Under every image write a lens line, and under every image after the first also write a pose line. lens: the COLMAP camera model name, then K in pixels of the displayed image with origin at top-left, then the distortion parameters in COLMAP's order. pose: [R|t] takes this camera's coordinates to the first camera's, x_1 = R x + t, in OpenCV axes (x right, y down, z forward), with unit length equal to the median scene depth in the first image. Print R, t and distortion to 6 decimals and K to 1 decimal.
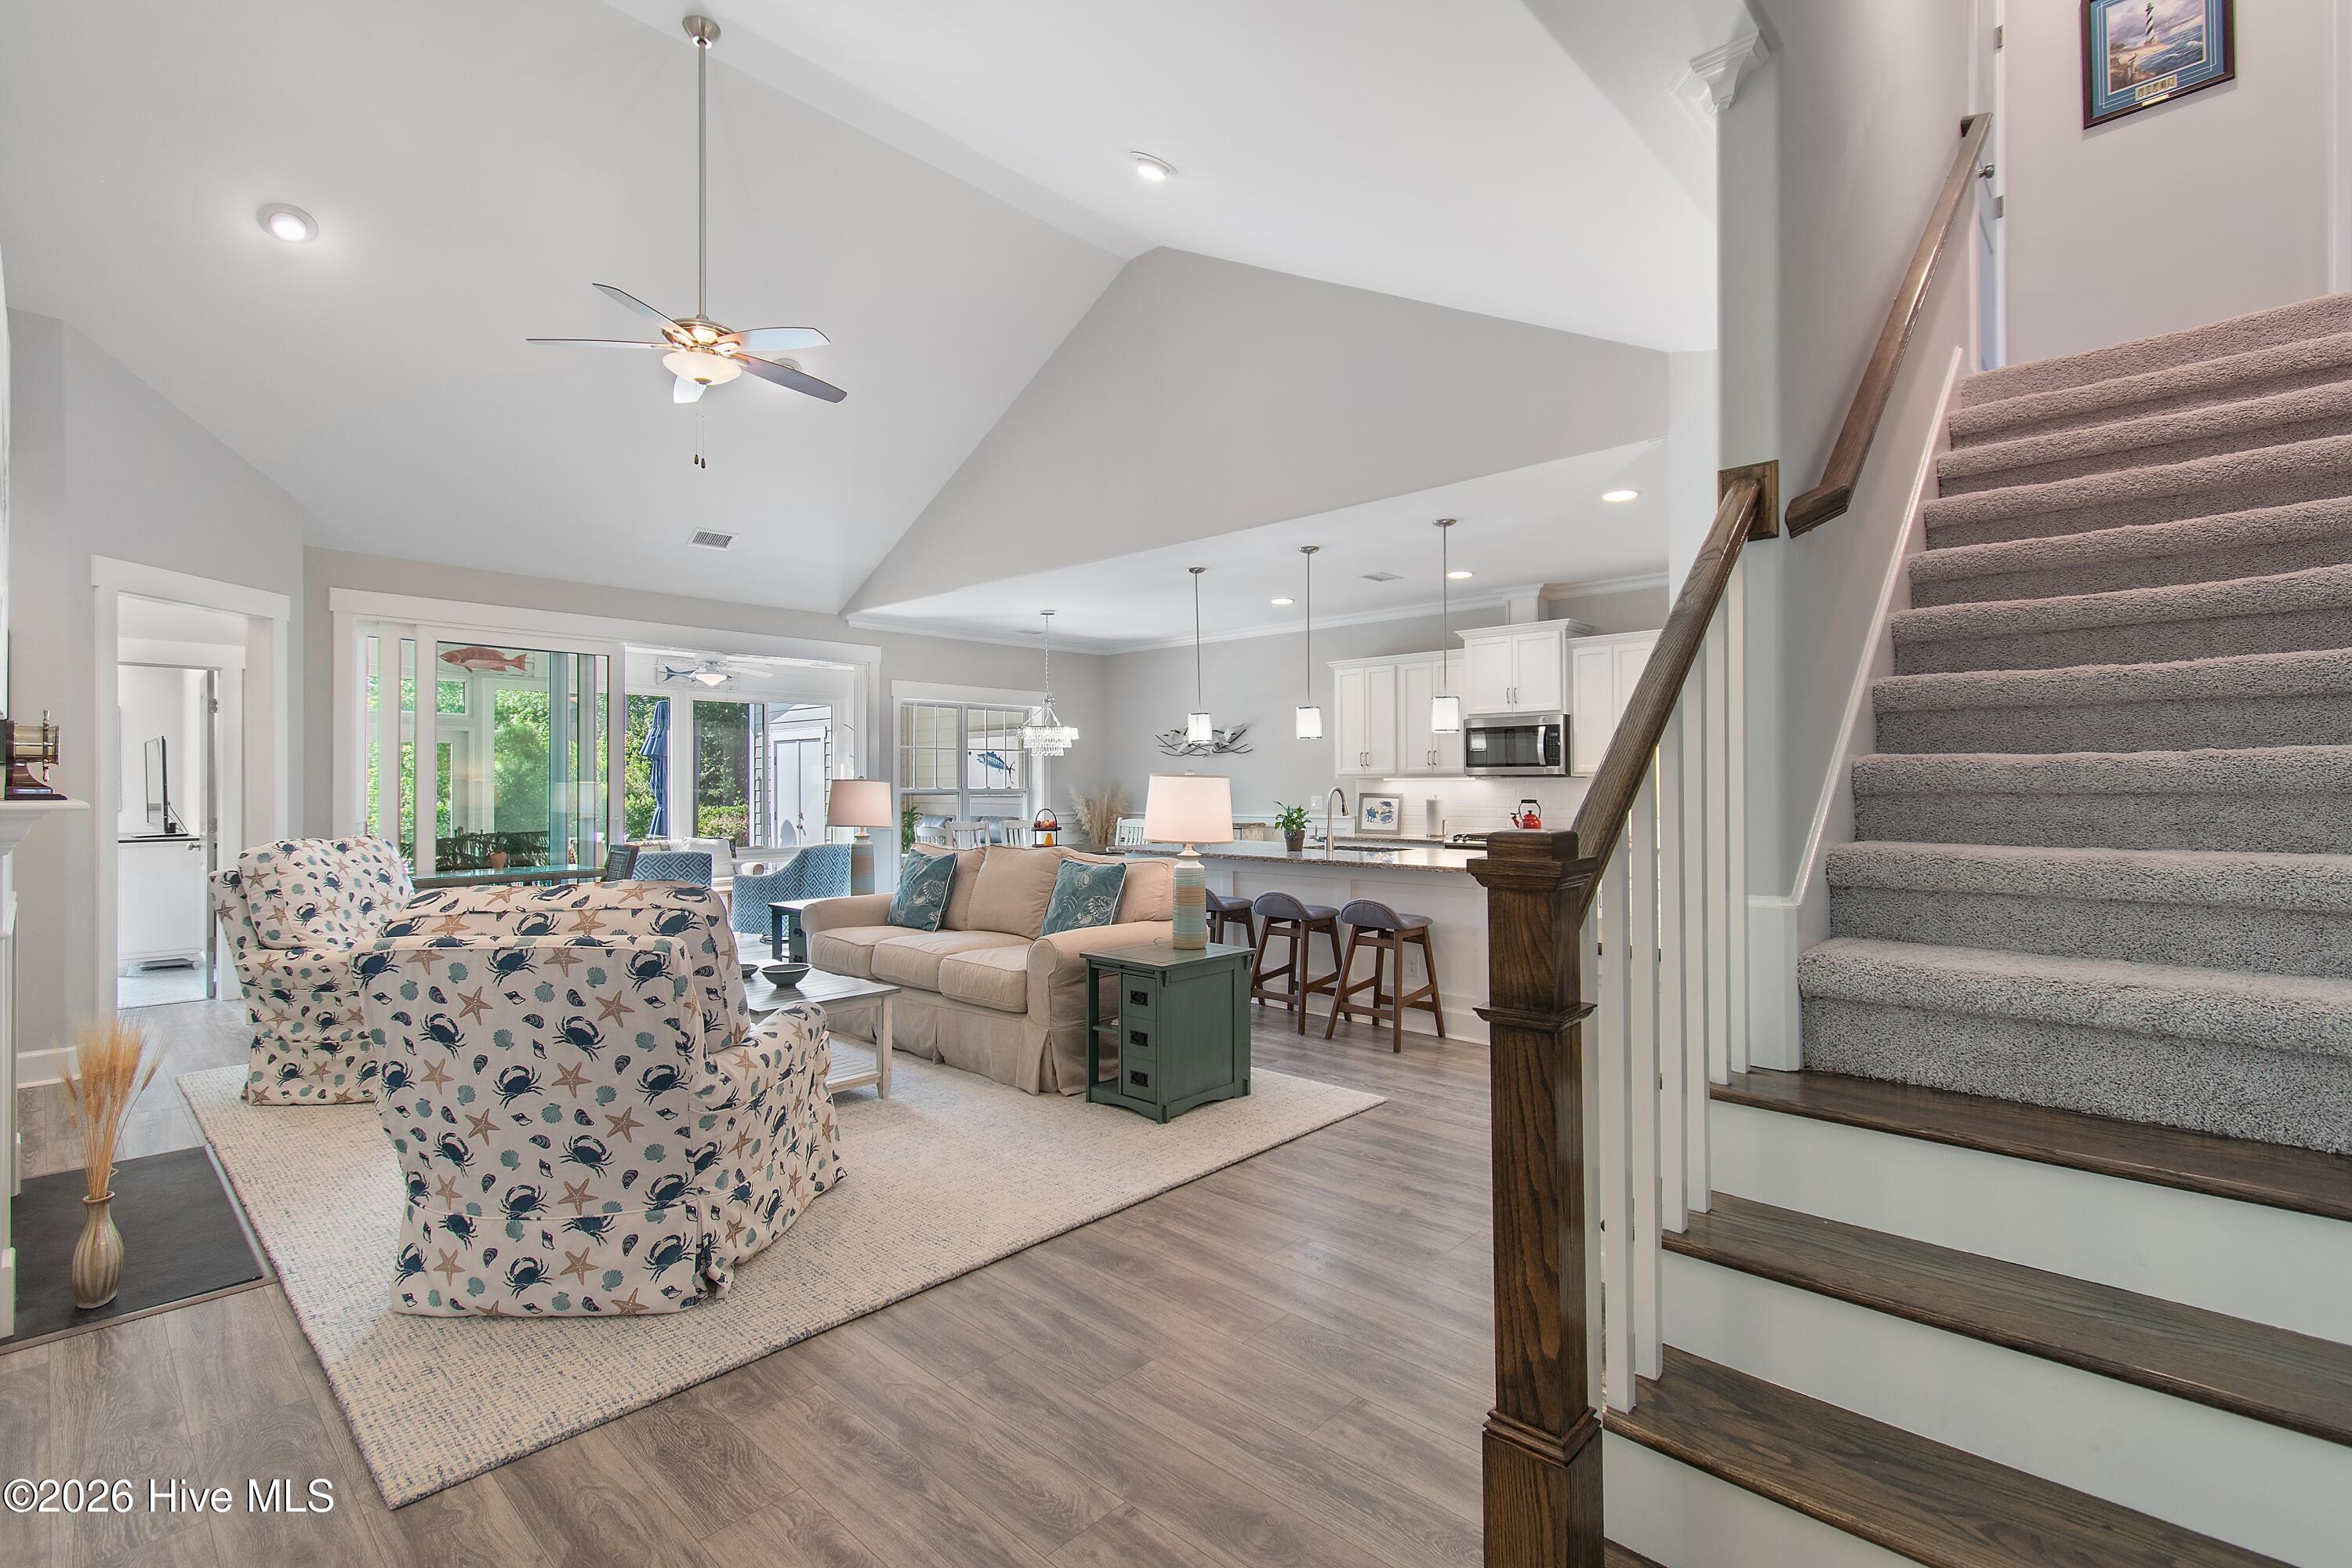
lens RADIAL K [[1038.2, 0, 1176.0], [0, 1038.2, 784.0], [0, 0, 1]] dist [0.002534, -0.001061]
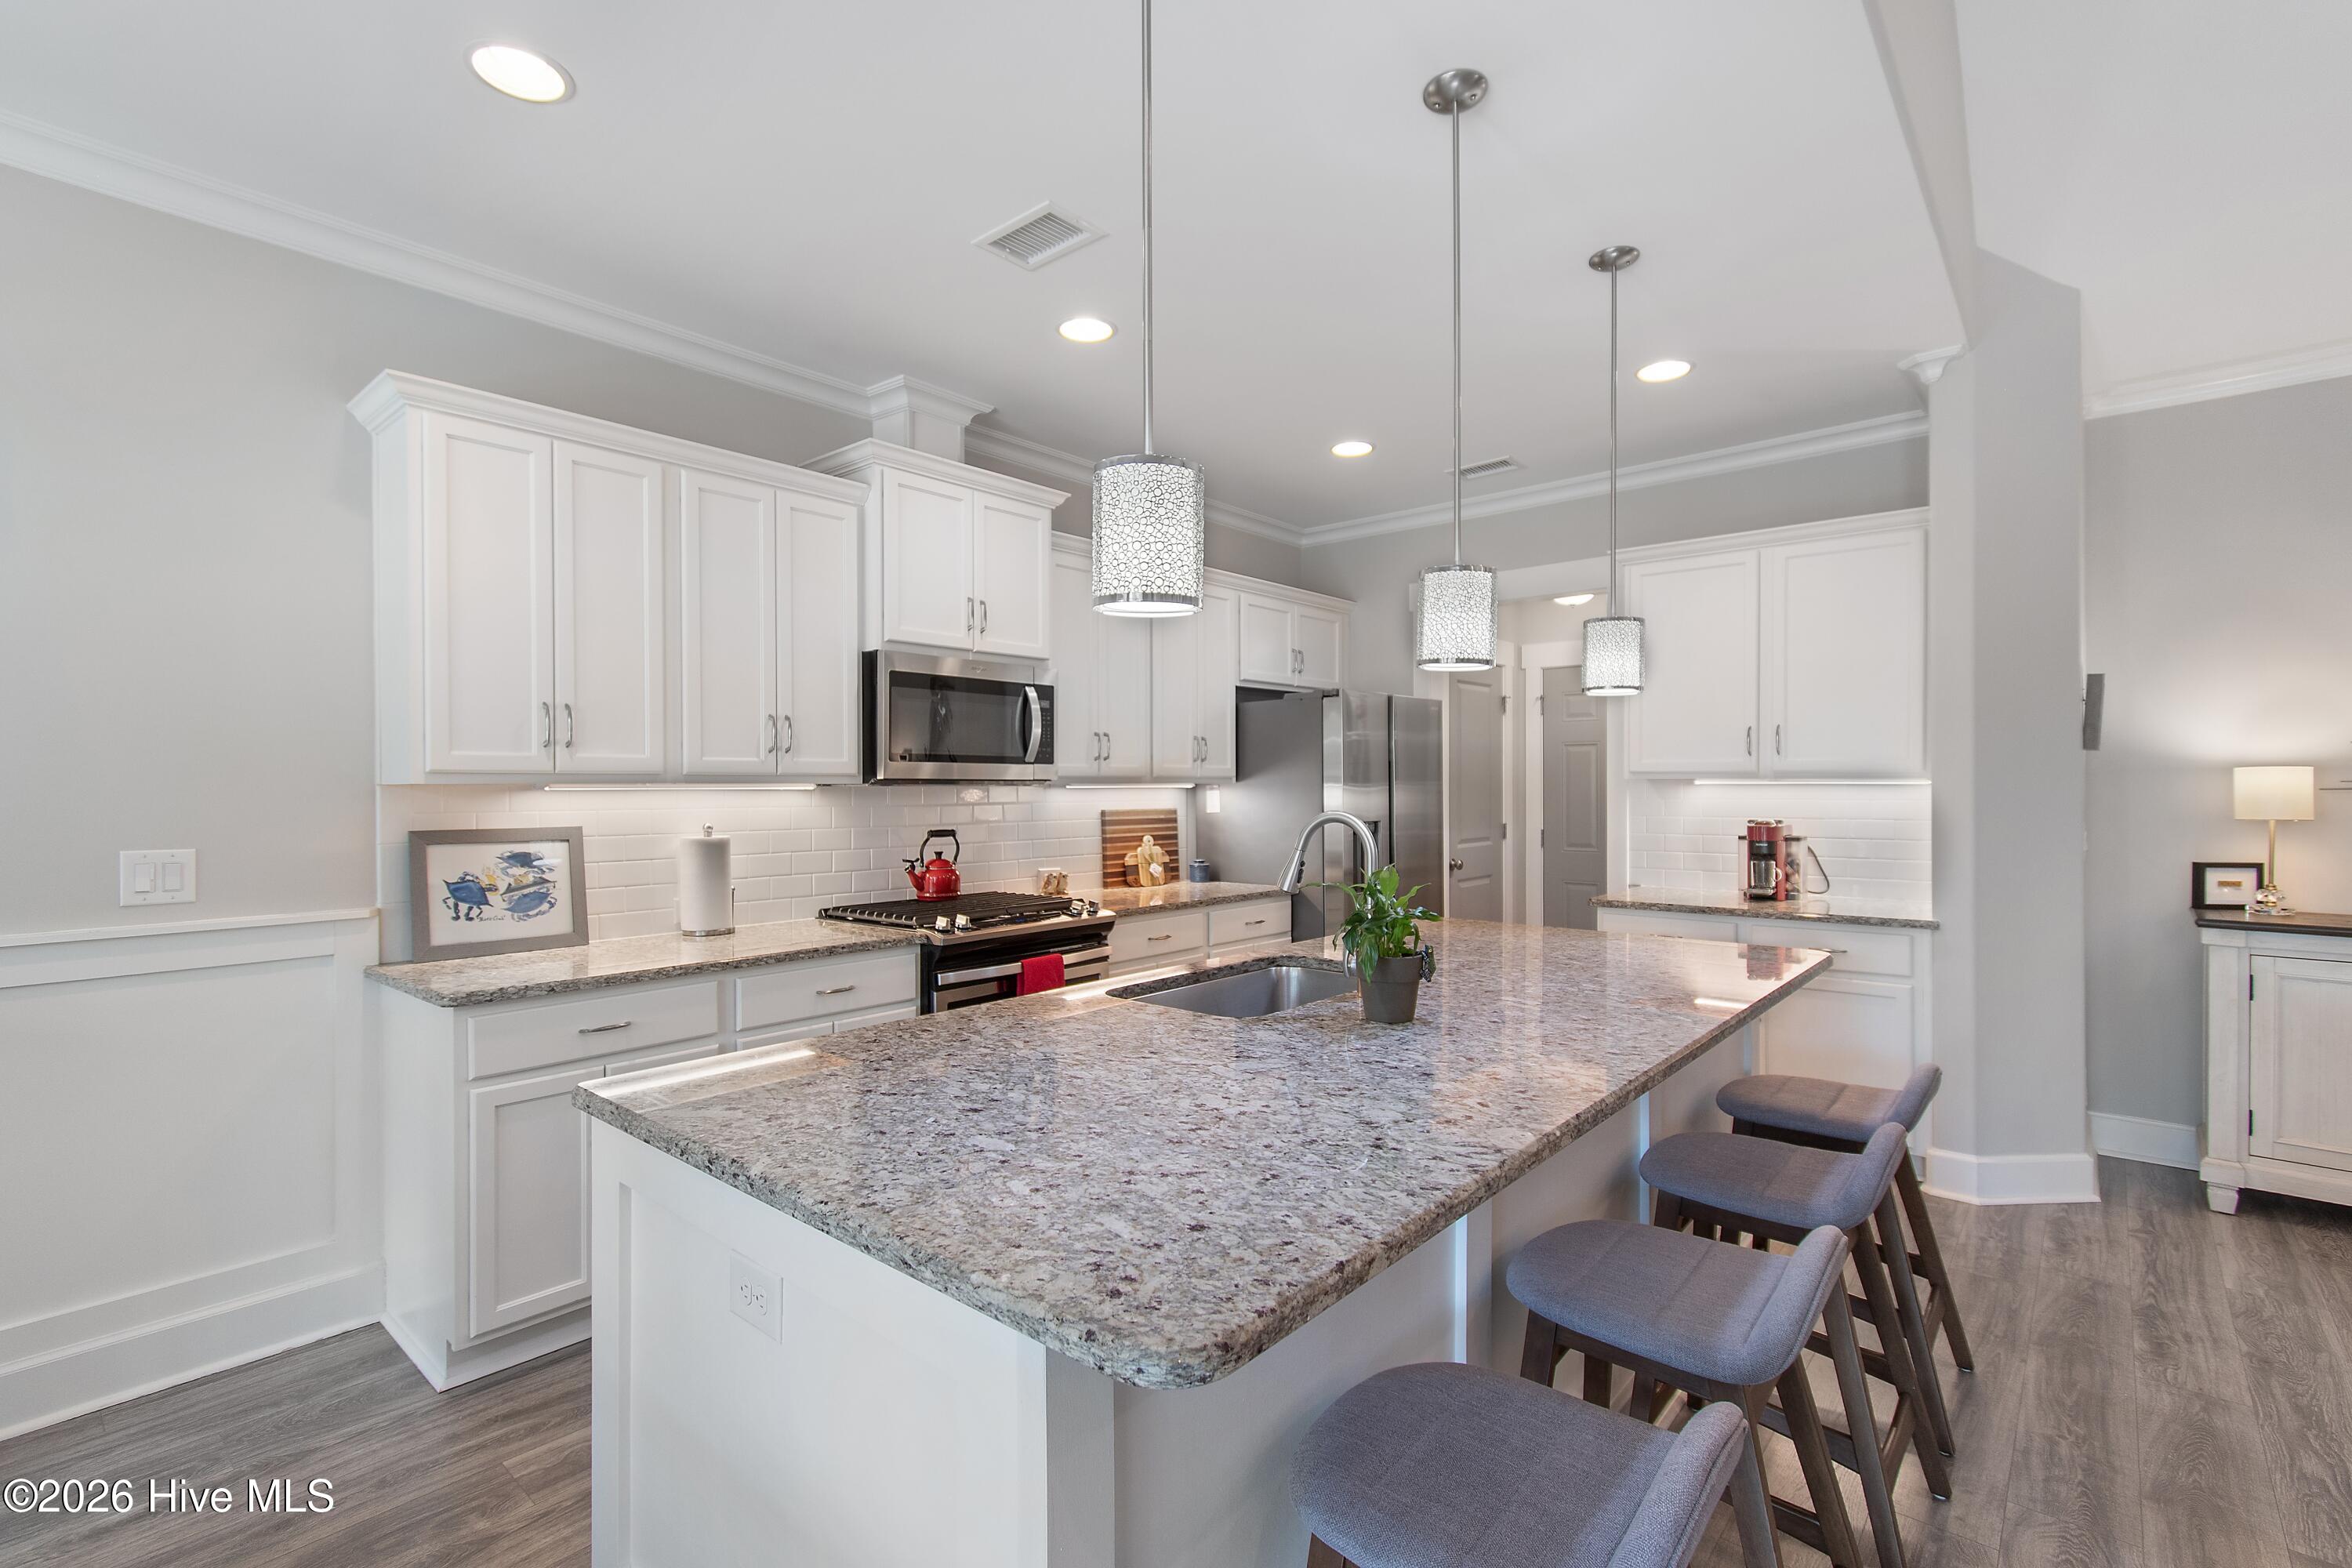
lens RADIAL K [[1061.7, 0, 1175.3], [0, 1061.7, 789.8], [0, 0, 1]] dist [-0.000859, -0.000293]
pose [[-0.032255, -0.000143, 0.999480, -0.157340], [0.002266, 0.999997, 0.000216, -0.003412], [-0.999477, 0.002272, -0.032255, 0.838209]]
